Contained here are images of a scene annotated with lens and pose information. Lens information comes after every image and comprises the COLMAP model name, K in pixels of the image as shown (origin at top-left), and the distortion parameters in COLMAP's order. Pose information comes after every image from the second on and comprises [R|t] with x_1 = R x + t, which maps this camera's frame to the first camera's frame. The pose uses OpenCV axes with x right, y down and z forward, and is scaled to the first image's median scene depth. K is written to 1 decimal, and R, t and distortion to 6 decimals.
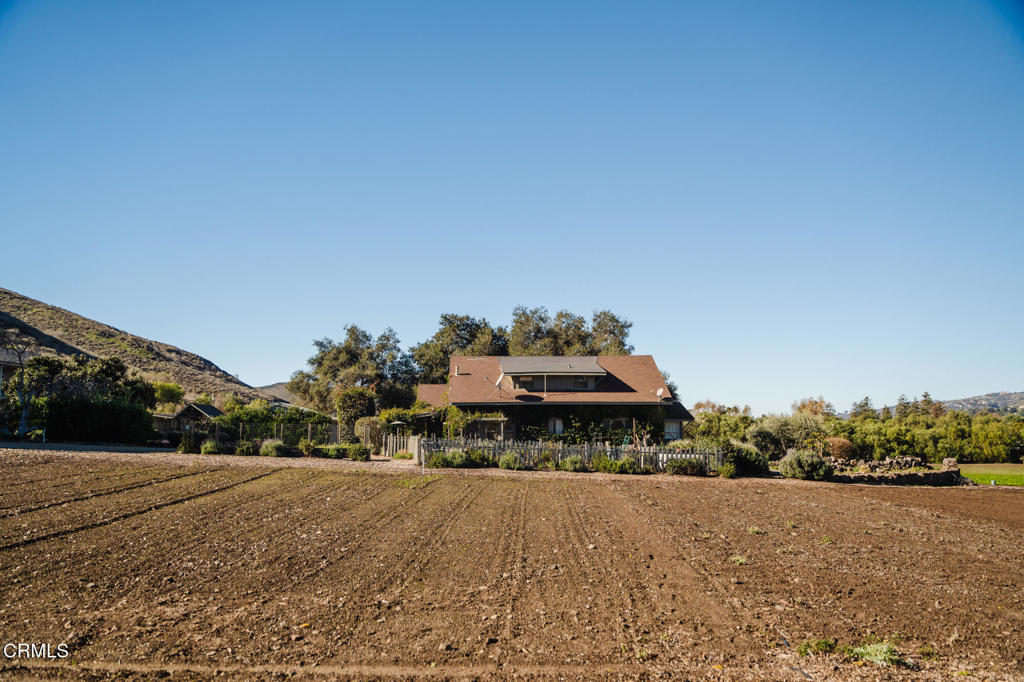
lens RADIAL K [[818.3, 0, 512.1], [0, 818.3, 341.6], [0, 0, 1]] dist [-0.005997, -0.001171]
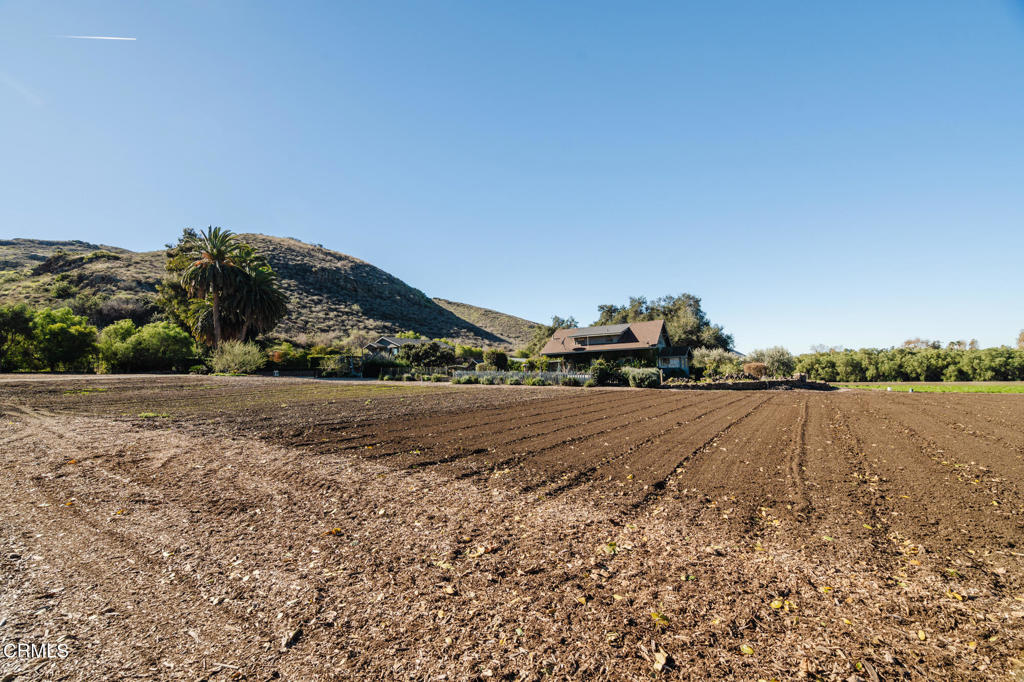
lens RADIAL K [[473.5, 0, 512.8], [0, 473.5, 340.2], [0, 0, 1]] dist [-0.001549, 0.001242]
pose [[0.837826, -0.069929, -0.541440, 0.484790], [0.091908, 0.995674, 0.013624, 0.018461], [0.538145, -0.061178, 0.840629, -0.008712]]
